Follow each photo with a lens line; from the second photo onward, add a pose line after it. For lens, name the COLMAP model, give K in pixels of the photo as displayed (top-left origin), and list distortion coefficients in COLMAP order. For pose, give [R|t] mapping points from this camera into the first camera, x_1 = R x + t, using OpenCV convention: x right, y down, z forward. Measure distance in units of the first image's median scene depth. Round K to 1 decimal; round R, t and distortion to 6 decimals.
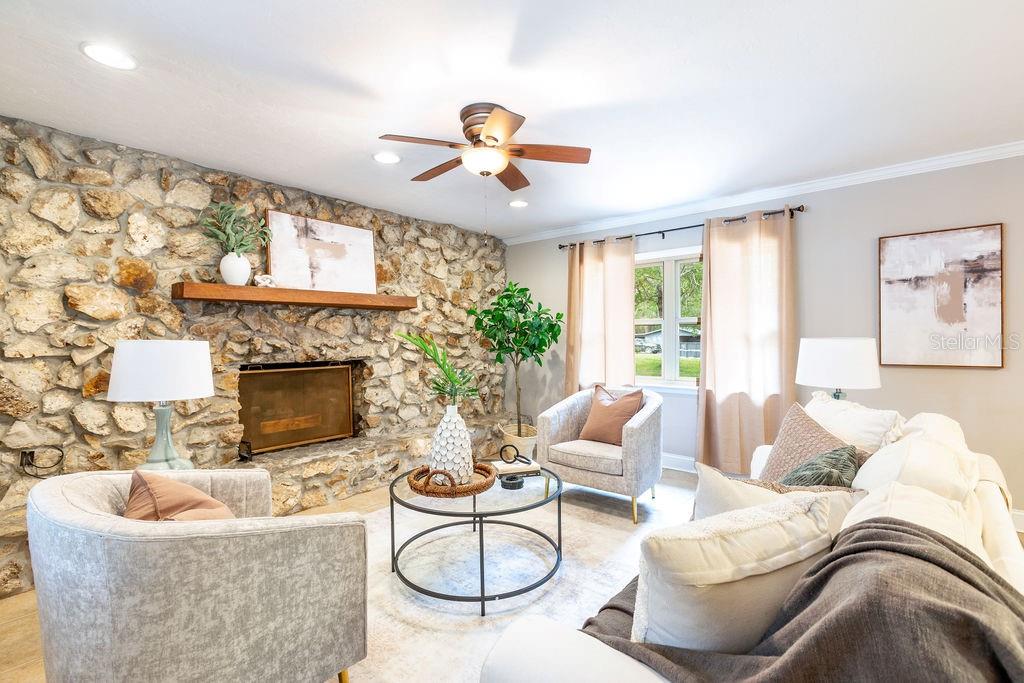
lens RADIAL K [[458.4, 0, 503.4], [0, 458.4, 345.3], [0, 0, 1]] dist [0.003494, -0.001547]
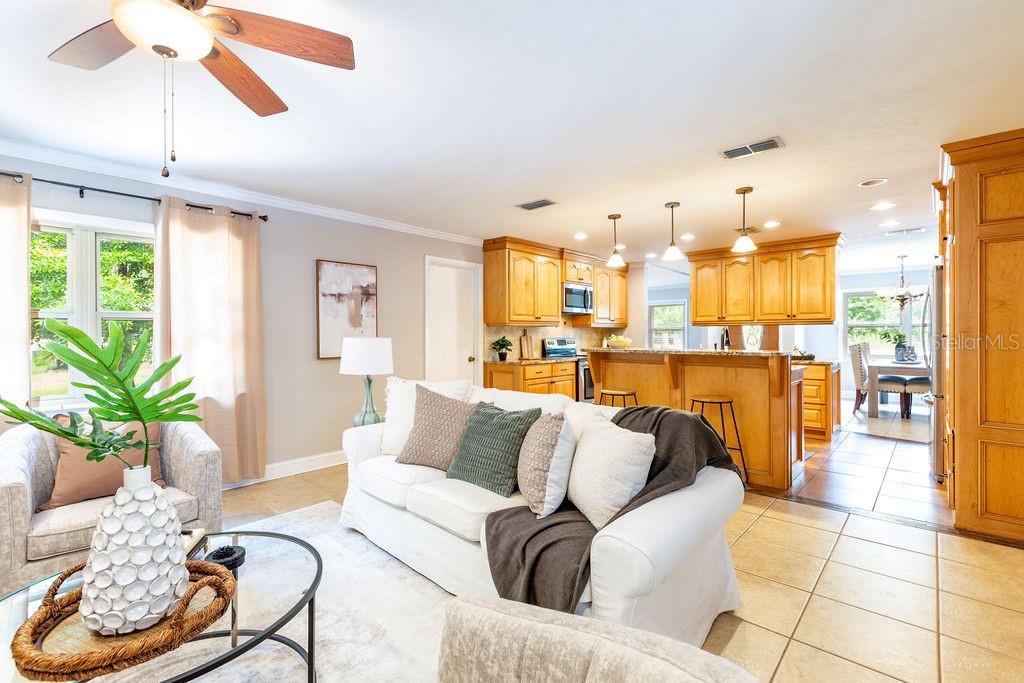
lens RADIAL K [[458.4, 0, 510.9], [0, 458.4, 337.7], [0, 0, 1]] dist [0.003494, -0.001547]
pose [[0.050805, -0.000344, 0.998709, -0.429178], [0.011032, 0.999939, -0.000216, -0.009043], [-0.998648, 0.011029, 0.050805, 0.390683]]
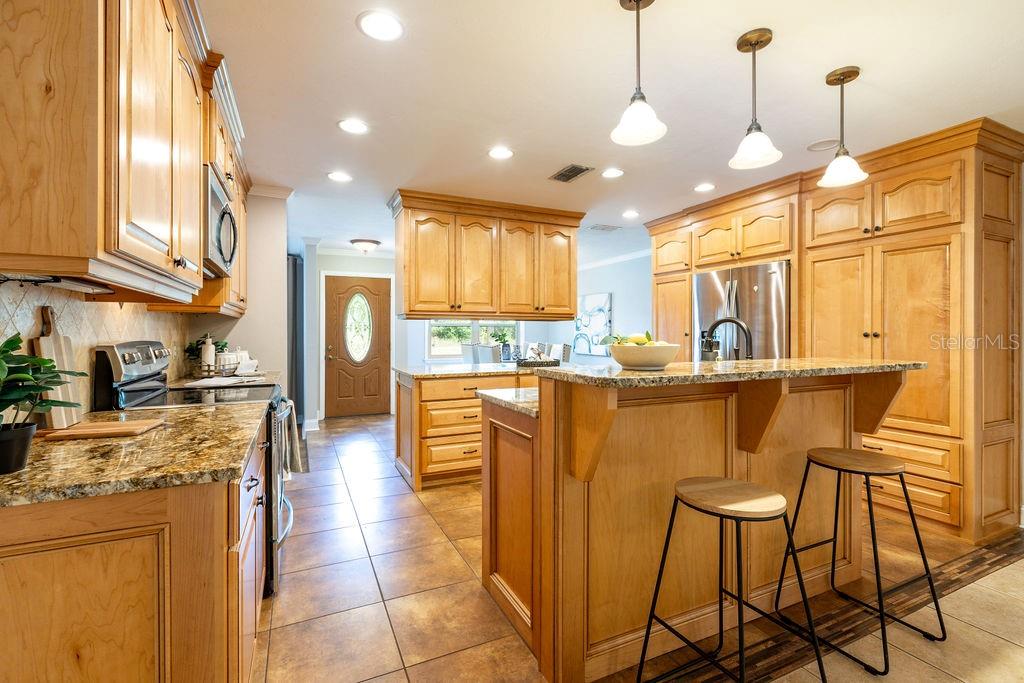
lens RADIAL K [[458.4, 0, 511.7], [0, 458.4, 333.3], [0, 0, 1]] dist [0.003494, -0.001547]
pose [[-0.906542, 0.006306, 0.422068, 0.872074], [0.008896, 0.999952, 0.004169, -0.015962], [-0.422021, 0.007534, -0.906555, 0.645776]]
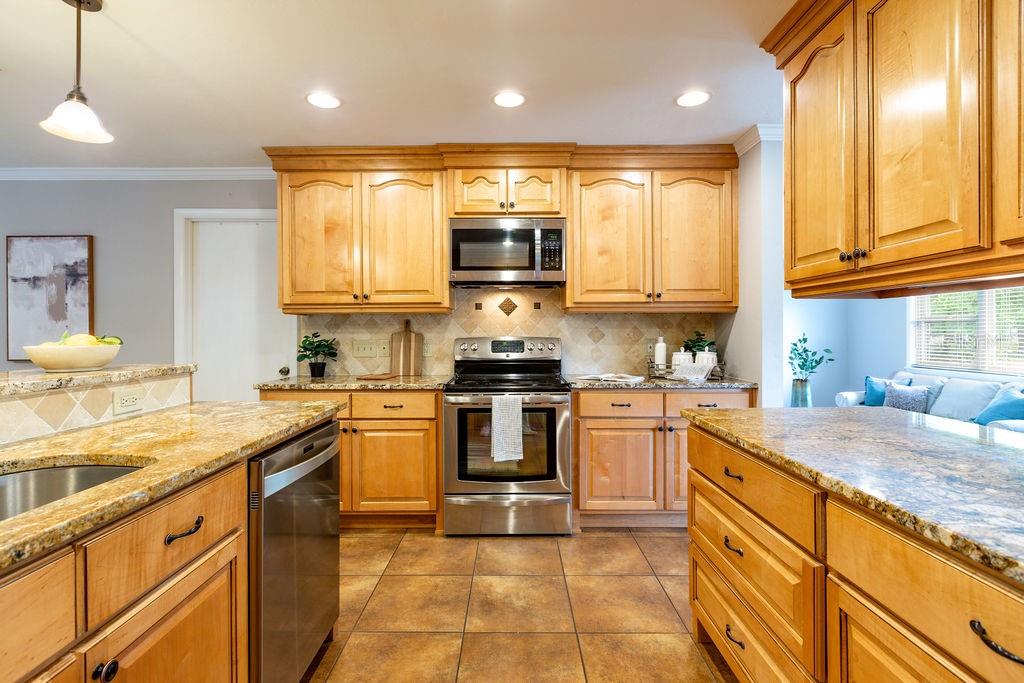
lens RADIAL K [[493.2, 0, 505.5], [0, 493.2, 333.5], [0, 0, 1]] dist [0.000320, -0.001526]
pose [[0.774783, 0.001922, 0.632224, 0.968084], [0.002744, 0.999976, -0.006402, -0.006737], [-0.632221, 0.006695, 0.774759, -0.542906]]
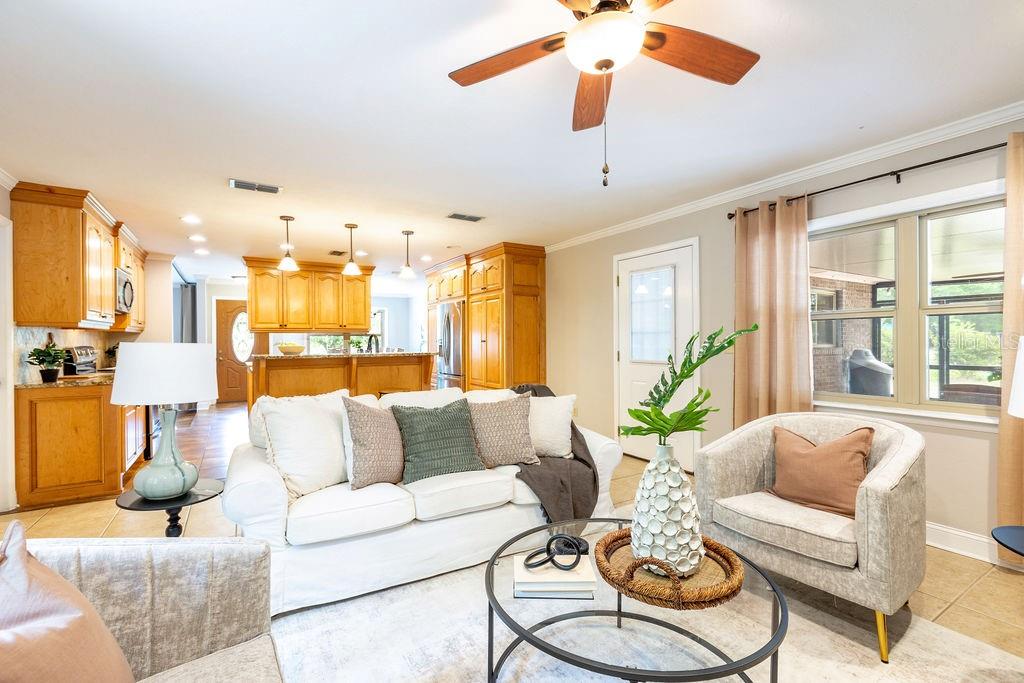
lens RADIAL K [[458.4, 0, 513.1], [0, 458.4, 341.7], [0, 0, 1]] dist [0.003494, -0.001547]
pose [[-0.947582, 0.010154, 0.319351, -0.079769], [0.013800, 0.999863, 0.009156, -0.014856], [-0.319215, 0.013083, -0.947592, 1.195570]]
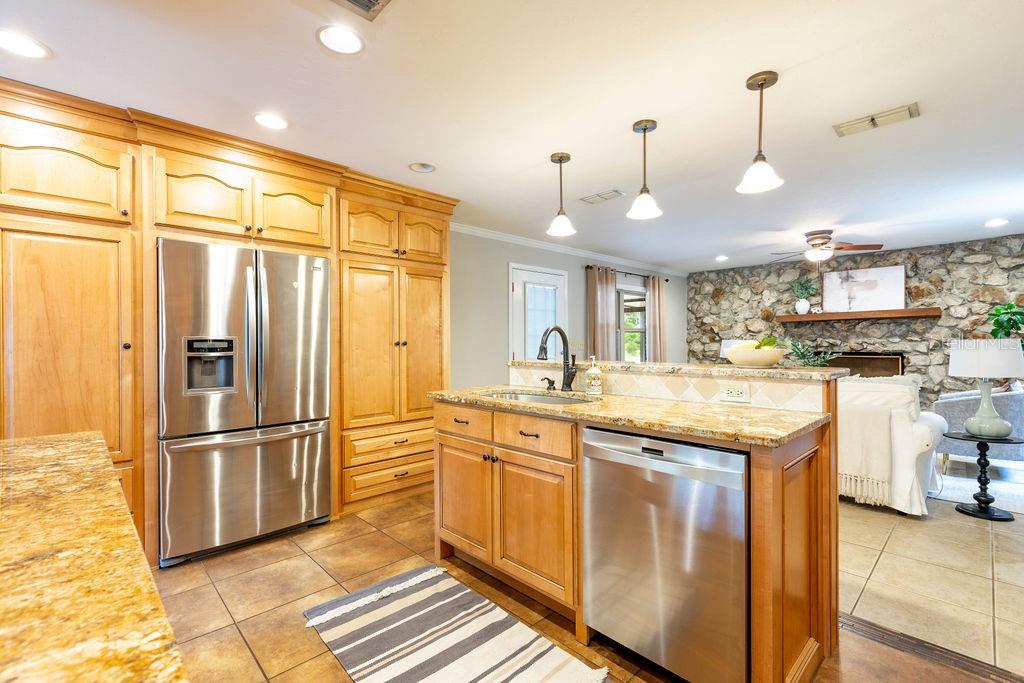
lens RADIAL K [[458.4, 0, 511.0], [0, 458.4, 341.1], [0, 0, 1]] dist [0.003494, -0.001547]
pose [[-0.106147, 0.009189, -0.994308, 1.622635], [-0.003823, 0.999946, 0.009650, -0.018891], [0.994343, 0.004826, -0.106106, -0.121419]]
